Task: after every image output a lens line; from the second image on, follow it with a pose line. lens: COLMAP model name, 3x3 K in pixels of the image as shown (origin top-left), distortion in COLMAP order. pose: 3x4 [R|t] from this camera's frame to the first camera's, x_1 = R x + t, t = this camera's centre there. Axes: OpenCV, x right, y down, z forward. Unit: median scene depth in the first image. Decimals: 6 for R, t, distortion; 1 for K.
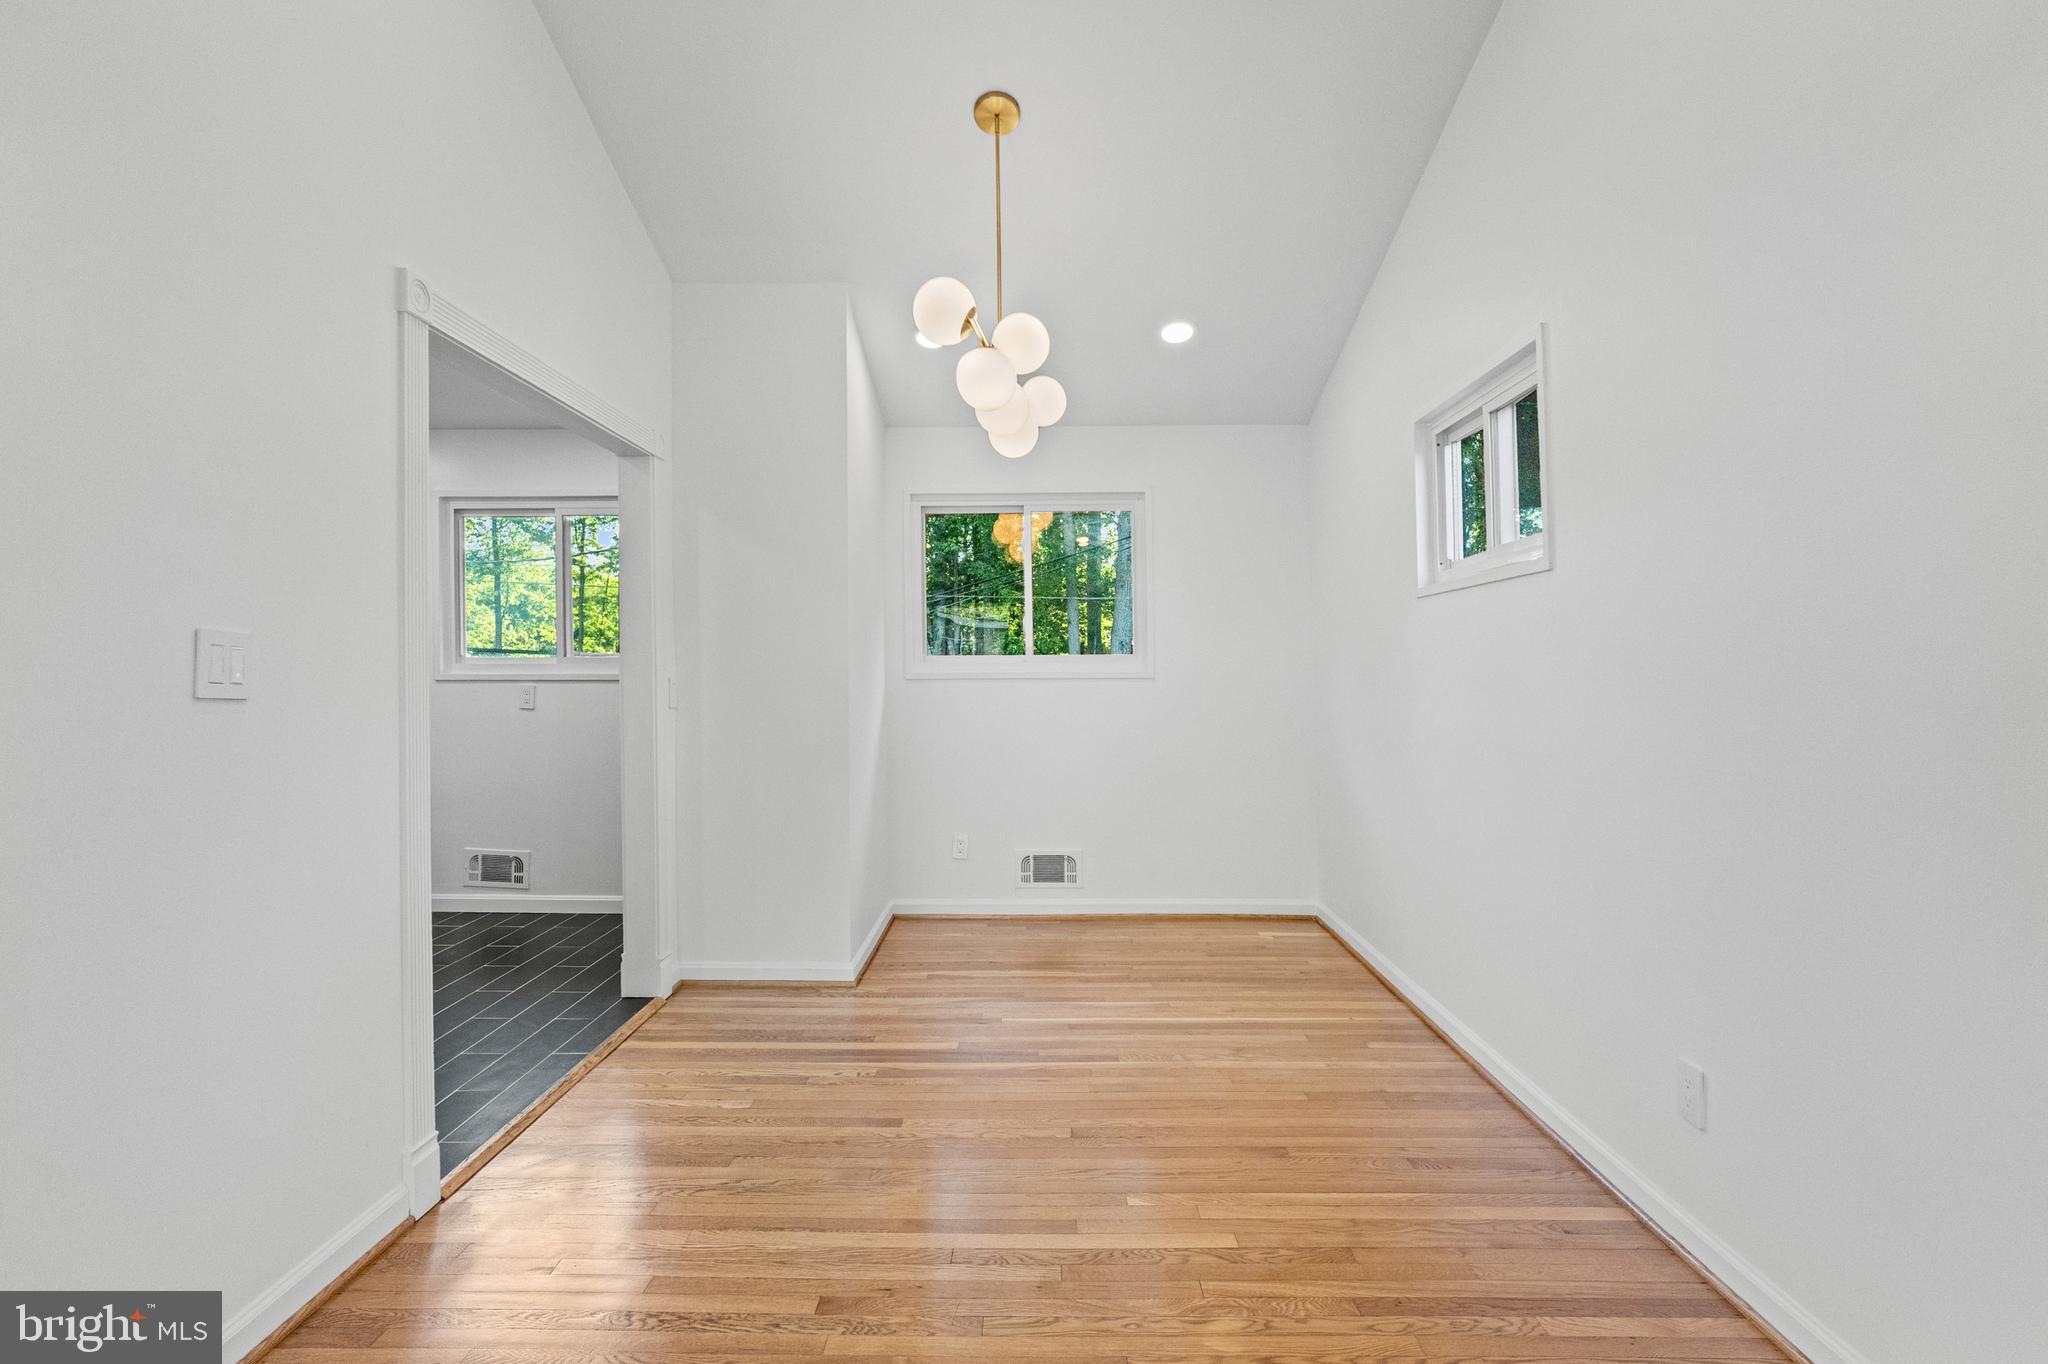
lens RADIAL K [[996.7, 0, 1024.0], [0, 996.7, 682.0], [0, 0, 1]] dist [-0.003254, -0.000352]
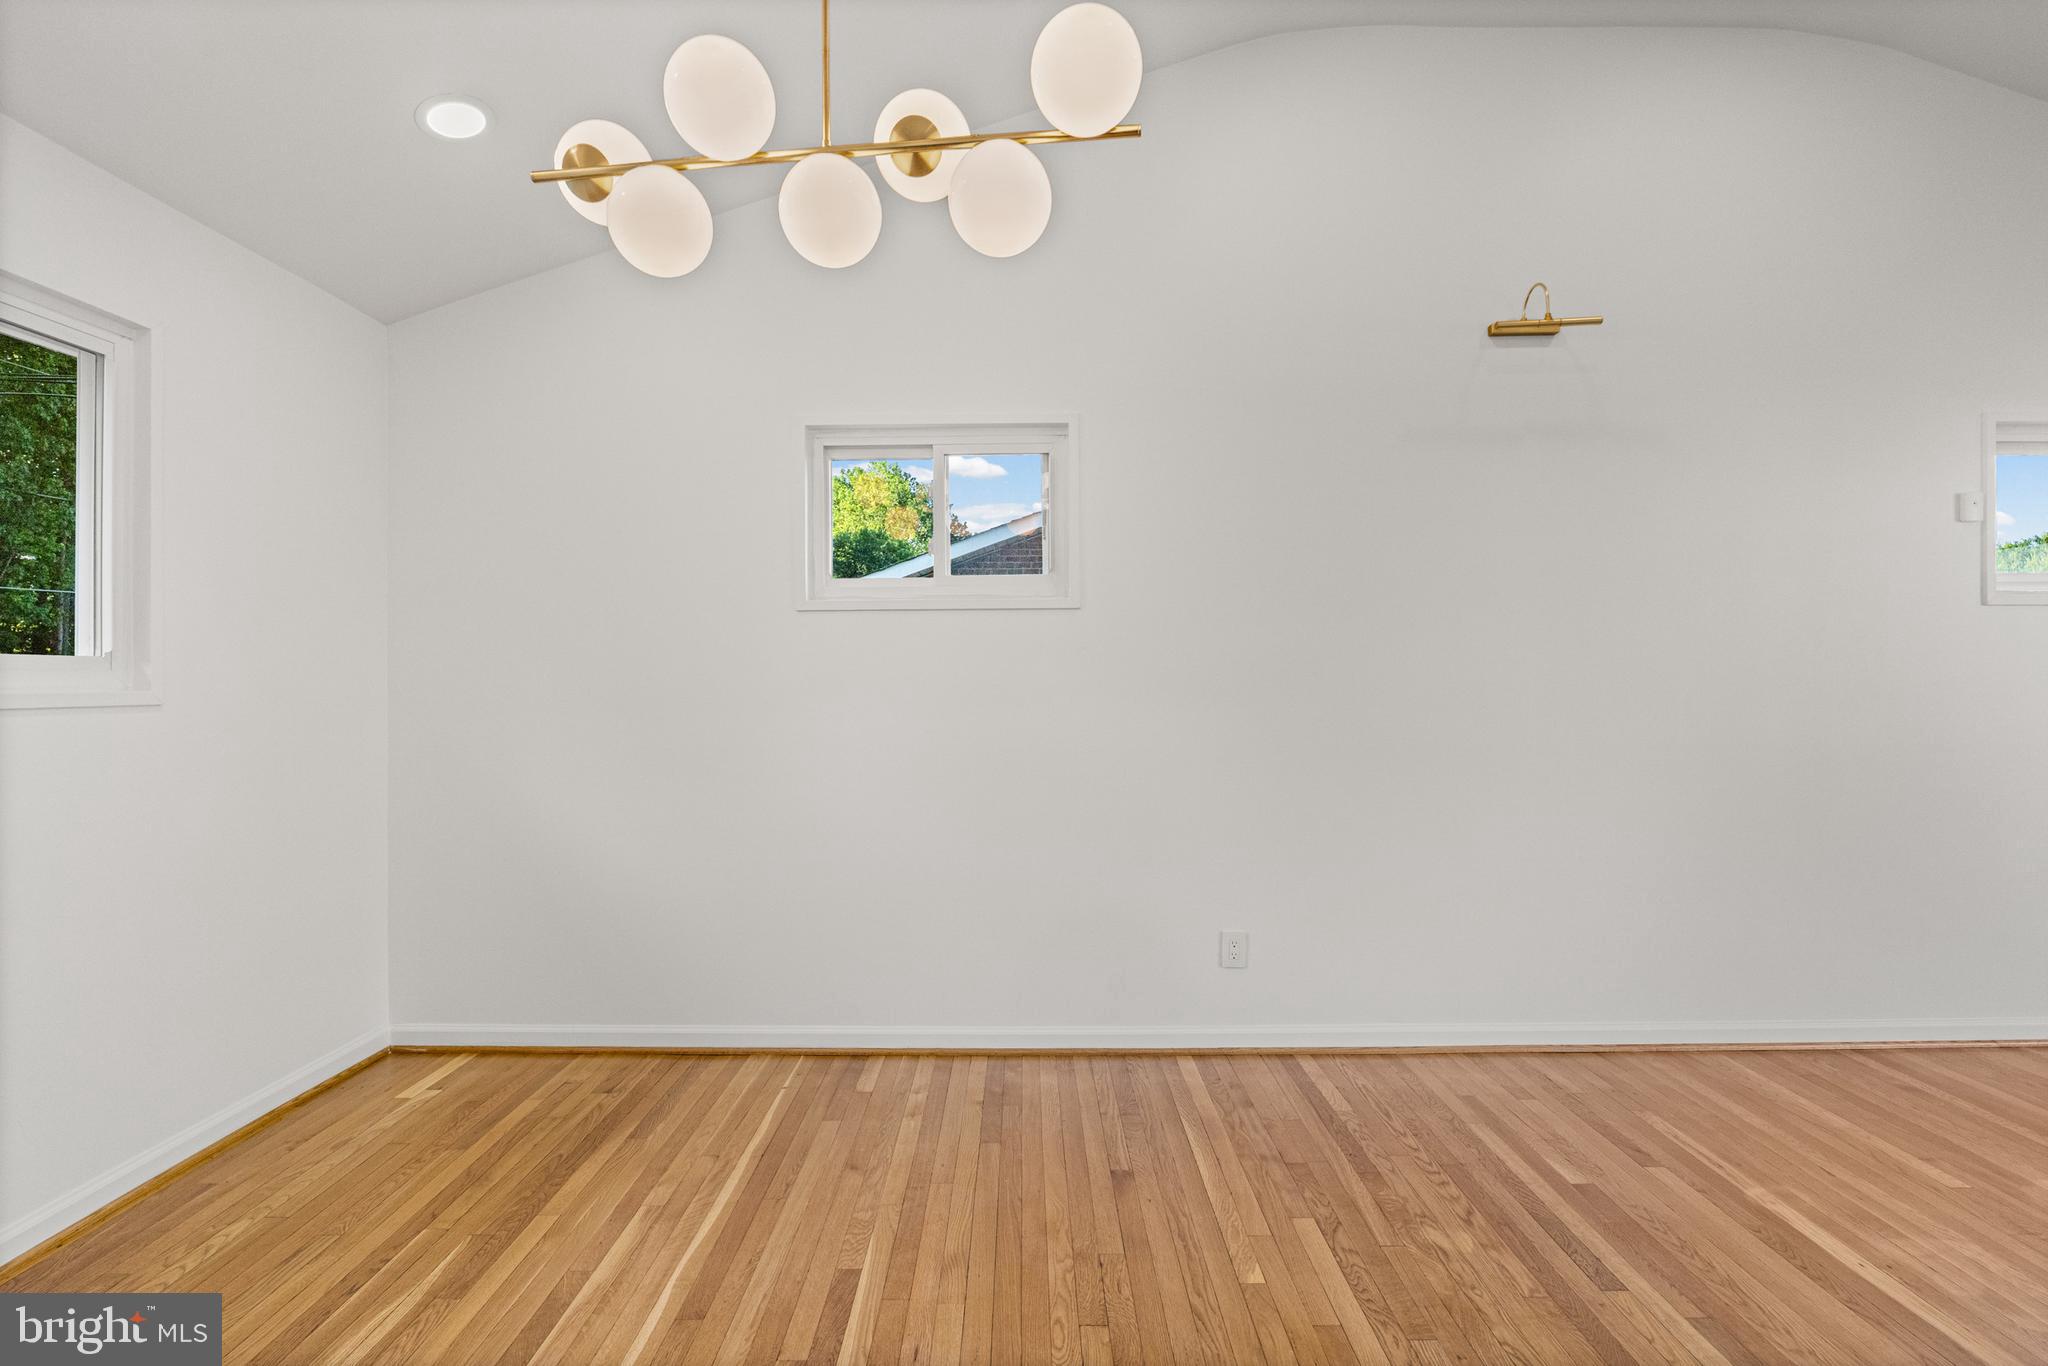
lens RADIAL K [[902.8, 0, 1024.0], [0, 902.8, 683.0], [0, 0, 1]] dist [-0.008037, 0.000480]
pose [[-0.013113, -0.000770, 0.999914, -0.477258], [0.014923, 0.999888, 0.000966, -0.012358], [-0.999803, 0.014934, -0.013100, 0.830349]]
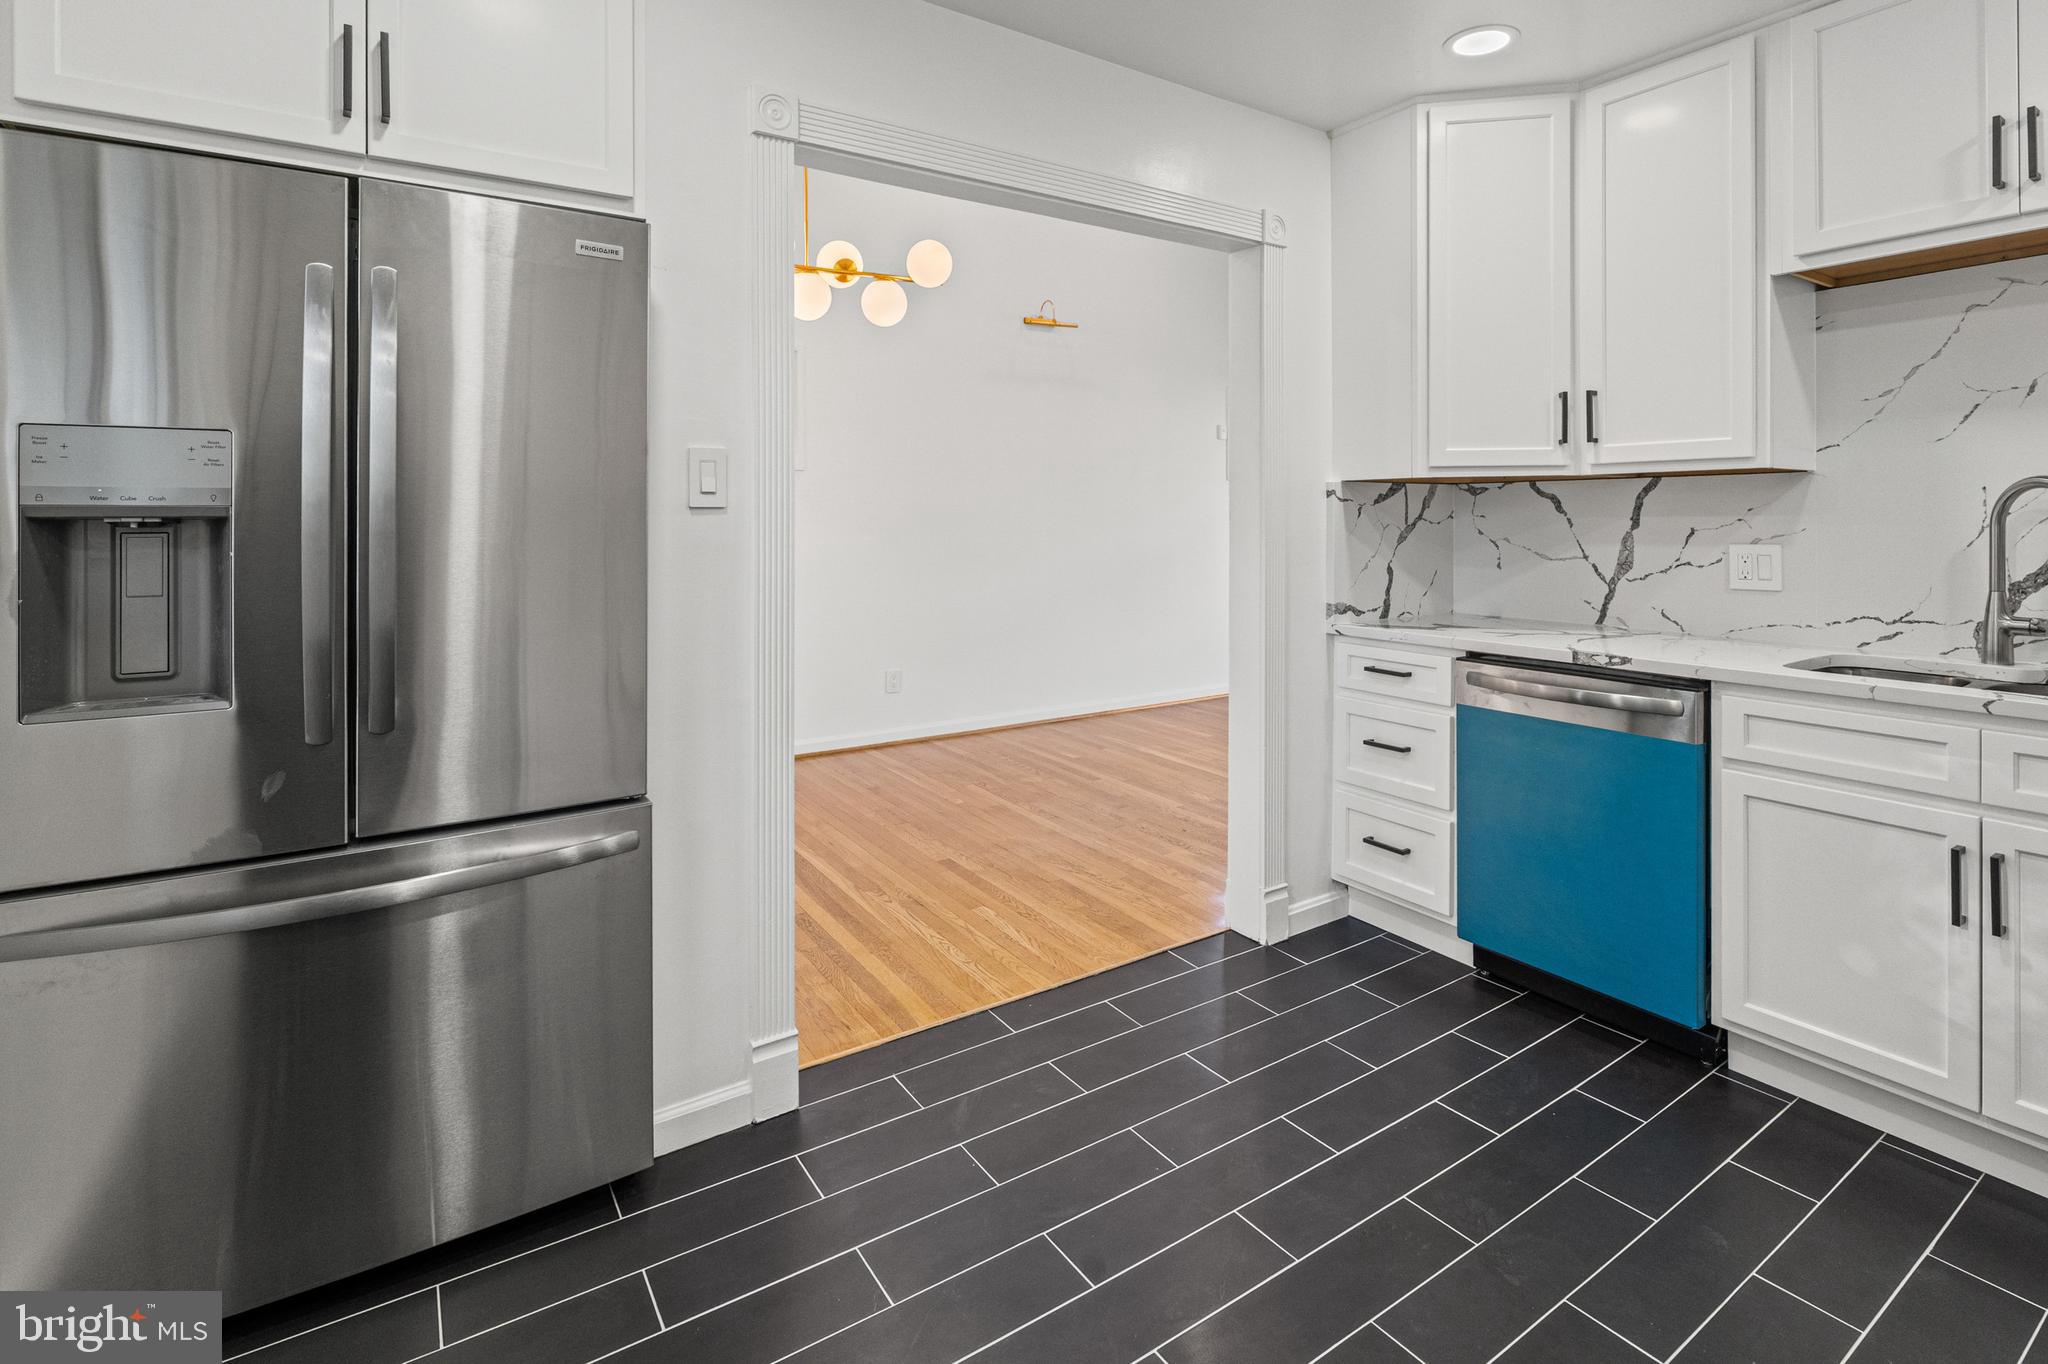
lens RADIAL K [[1025.3, 0, 1027.6], [0, 1025.3, 520.7], [0, 0, 1]] dist [-0.001738, -0.000135]
pose [[-0.559676, -0.002649, 0.828707, -1.044368], [0.010442, 0.999893, 0.010249, -0.020916], [-0.828646, 0.014389, -0.559589, 1.322053]]
